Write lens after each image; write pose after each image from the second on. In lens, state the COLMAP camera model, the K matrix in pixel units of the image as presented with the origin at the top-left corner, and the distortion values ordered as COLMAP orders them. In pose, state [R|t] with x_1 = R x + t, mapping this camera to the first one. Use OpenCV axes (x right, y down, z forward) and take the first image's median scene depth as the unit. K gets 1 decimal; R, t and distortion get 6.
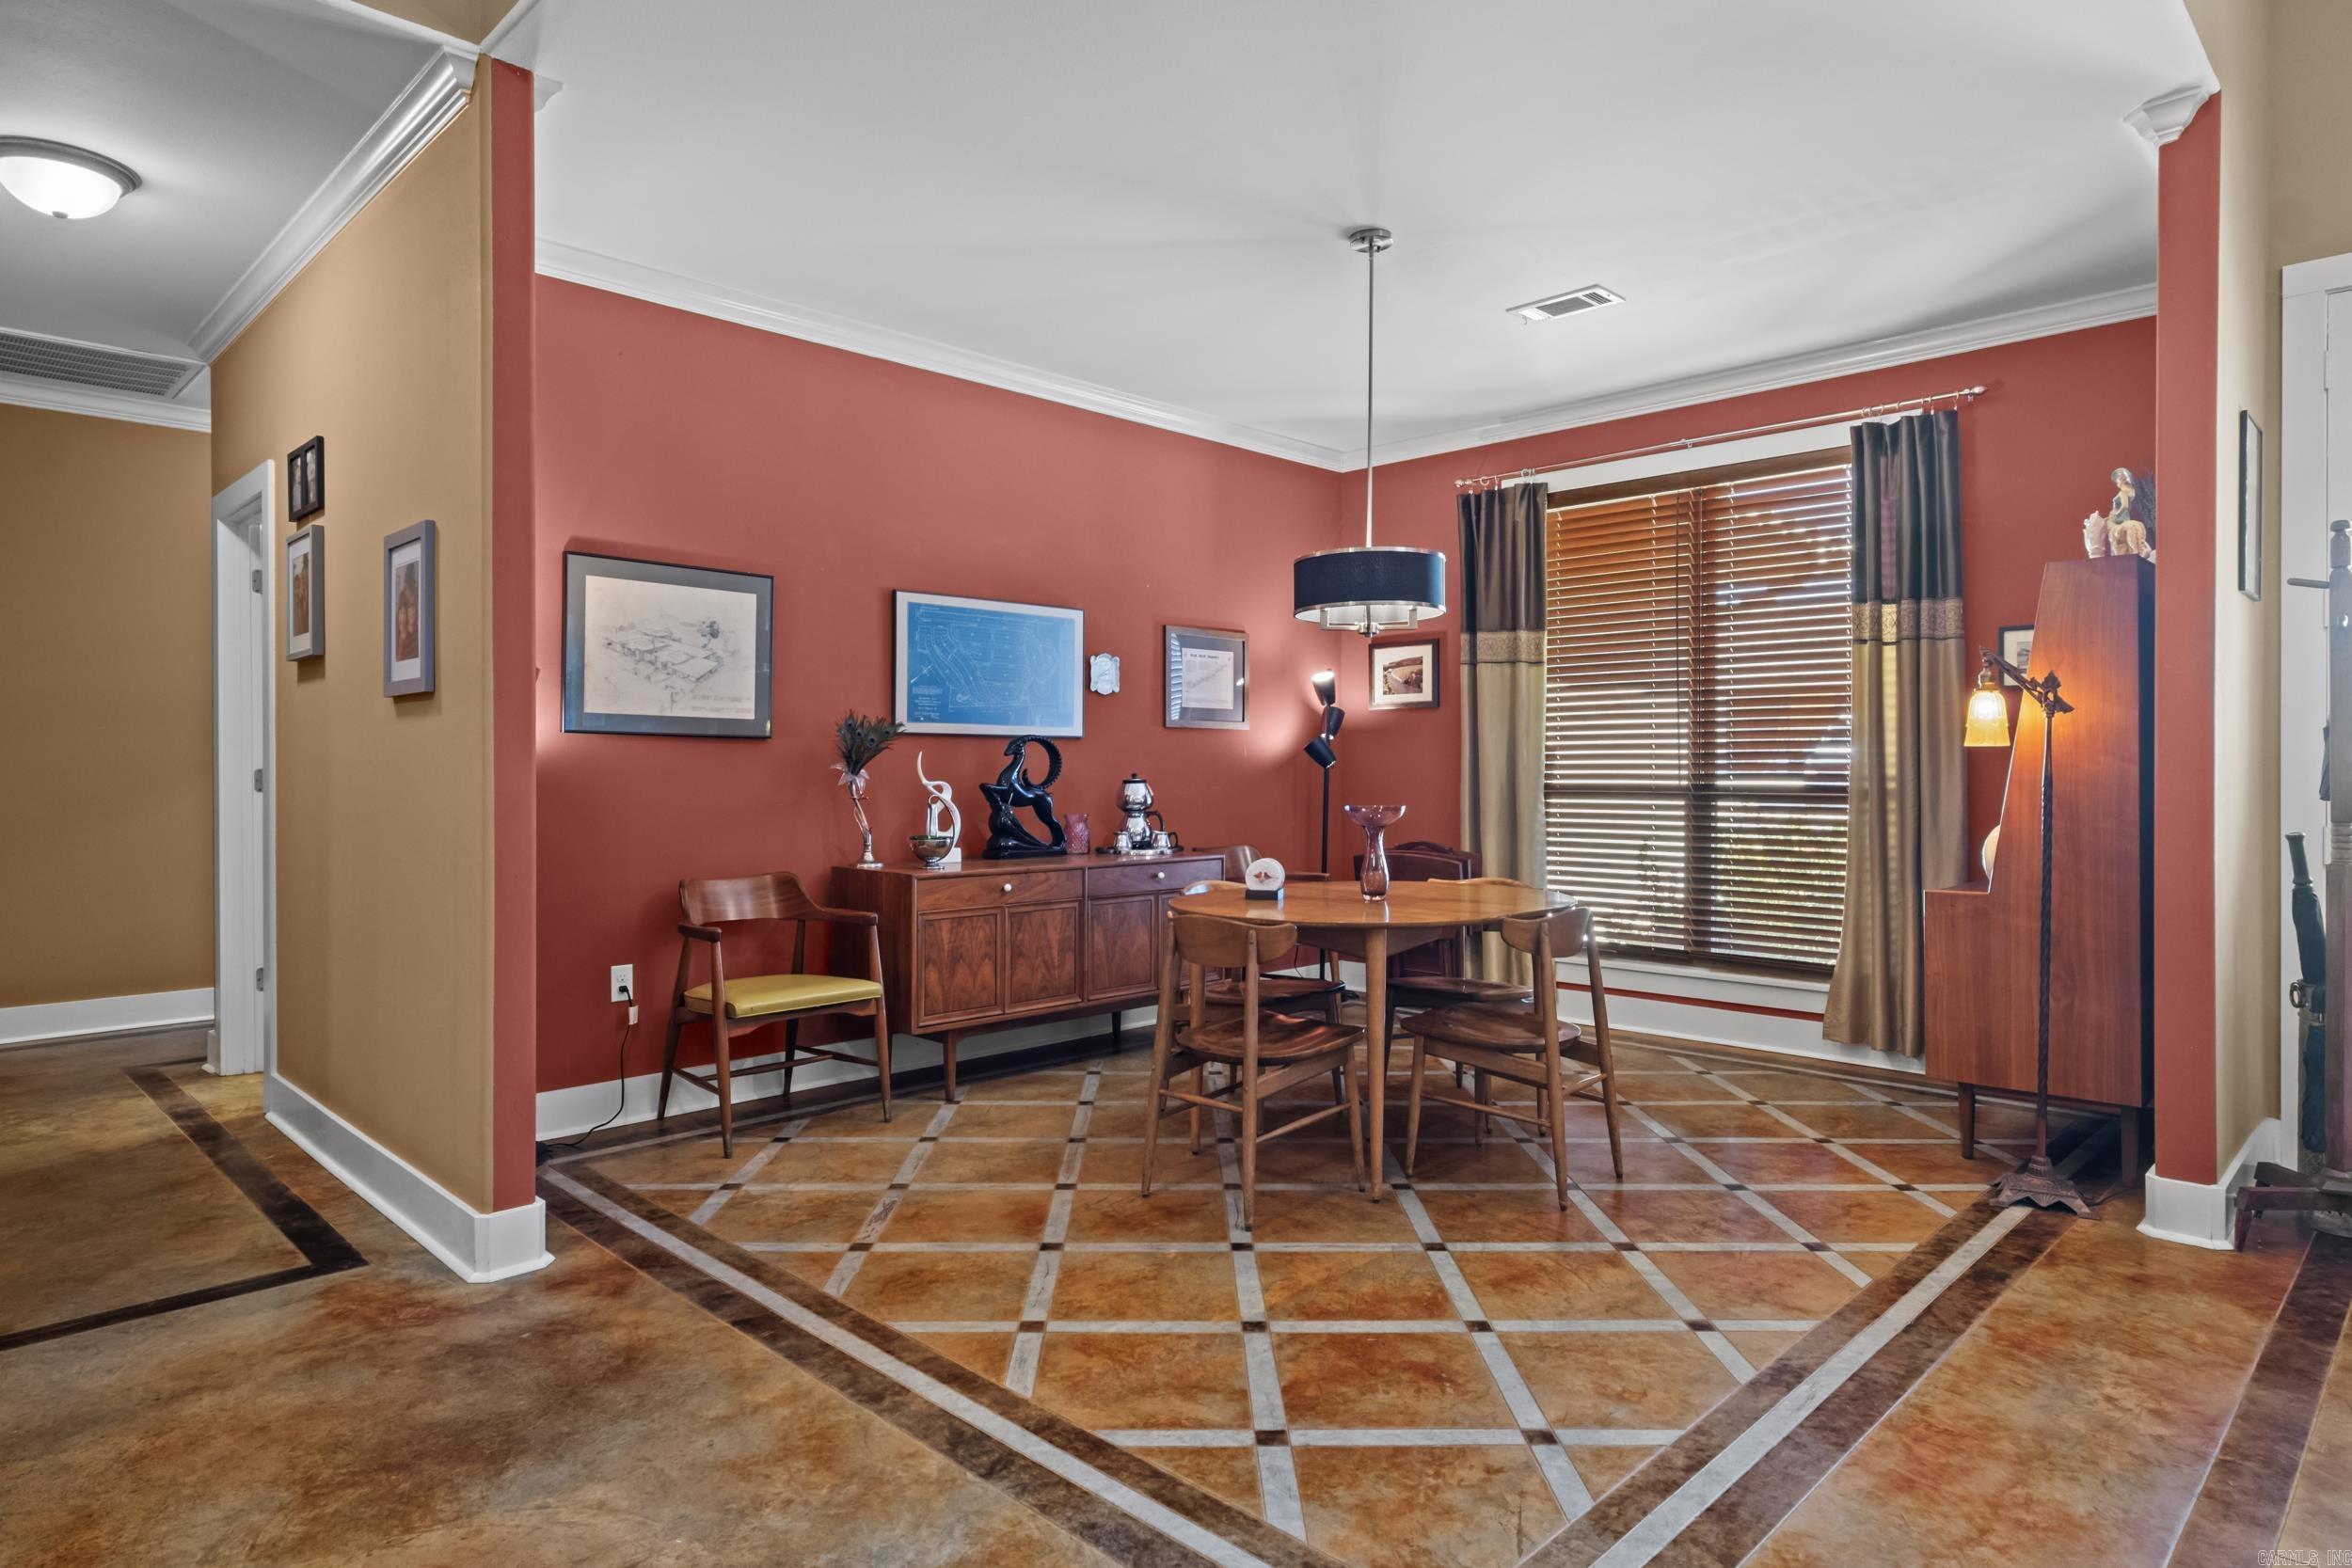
lens RADIAL K [[1339.3, 0, 1173.8], [0, 1339.3, 772.6], [0, 0, 1]] dist [0.003082, 0.000146]
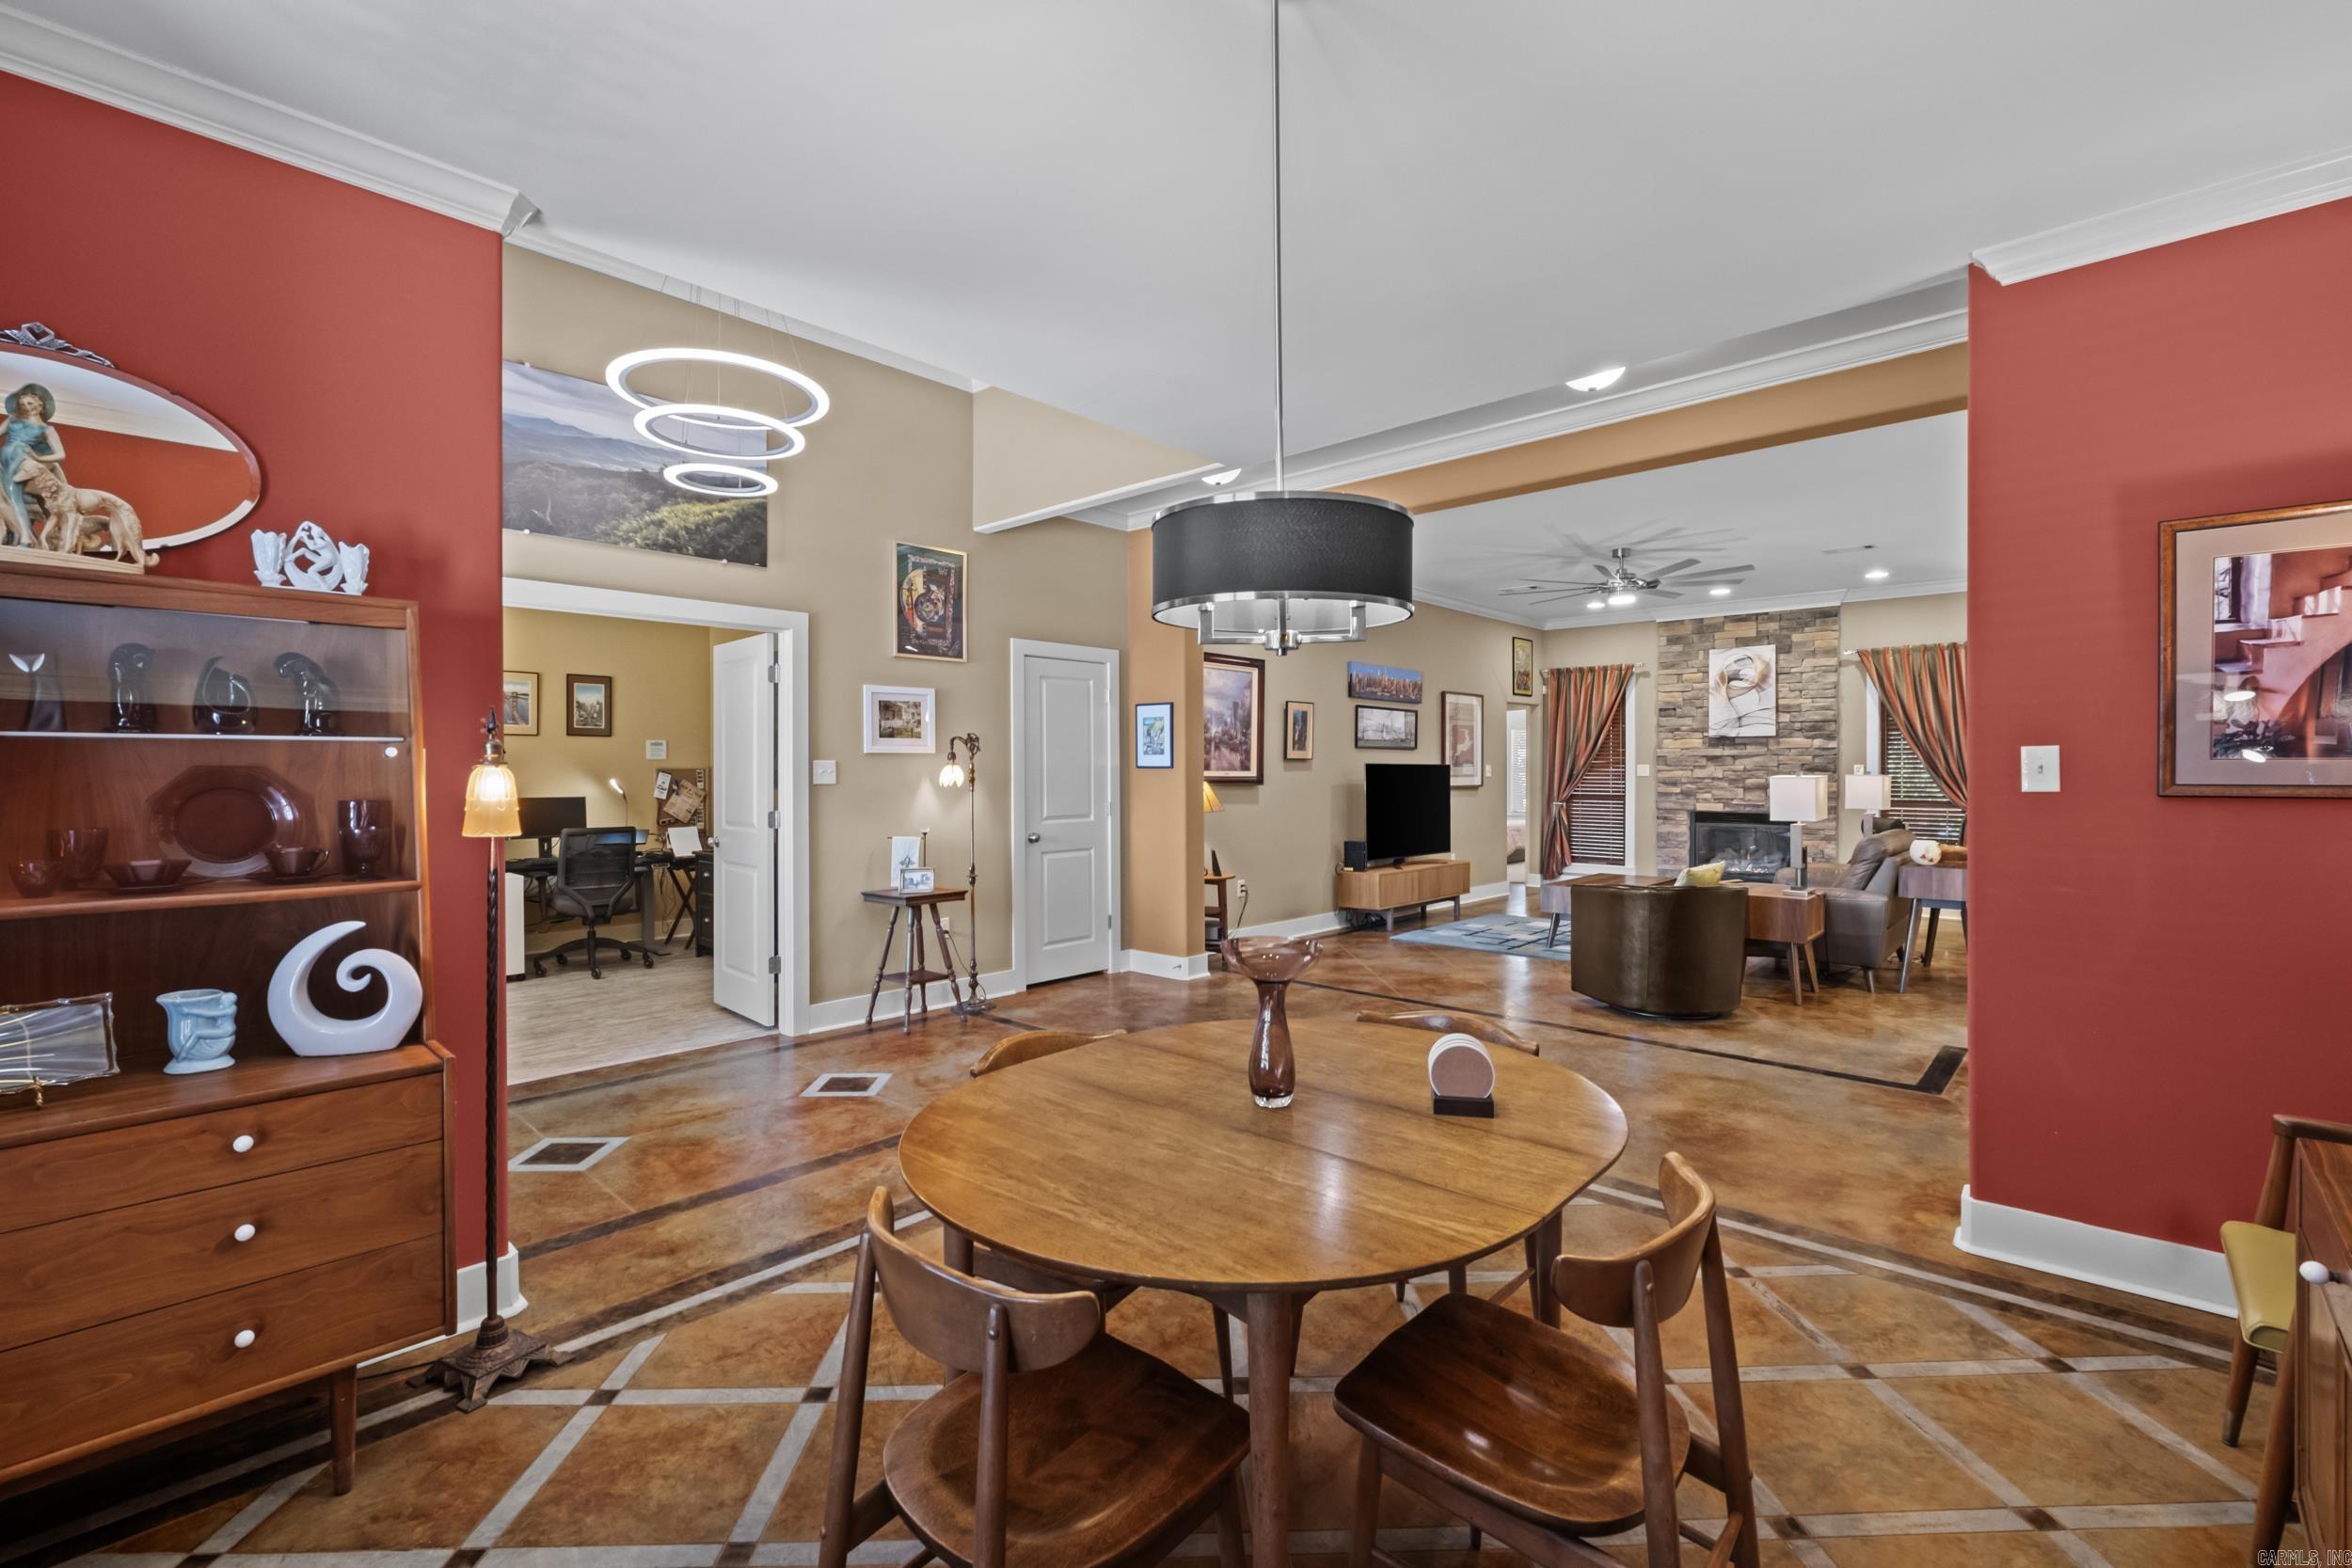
lens RADIAL K [[1034.1, 0, 1174.6], [0, 1034.1, 777.0], [0, 0, 1]] dist [-0.012448, 0.000941]
pose [[-0.999318, 0.003043, -0.036814, 0.239937], [0.002707, 0.999954, 0.009158, -0.060116], [0.036840, 0.009052, -0.999280, 1.667260]]
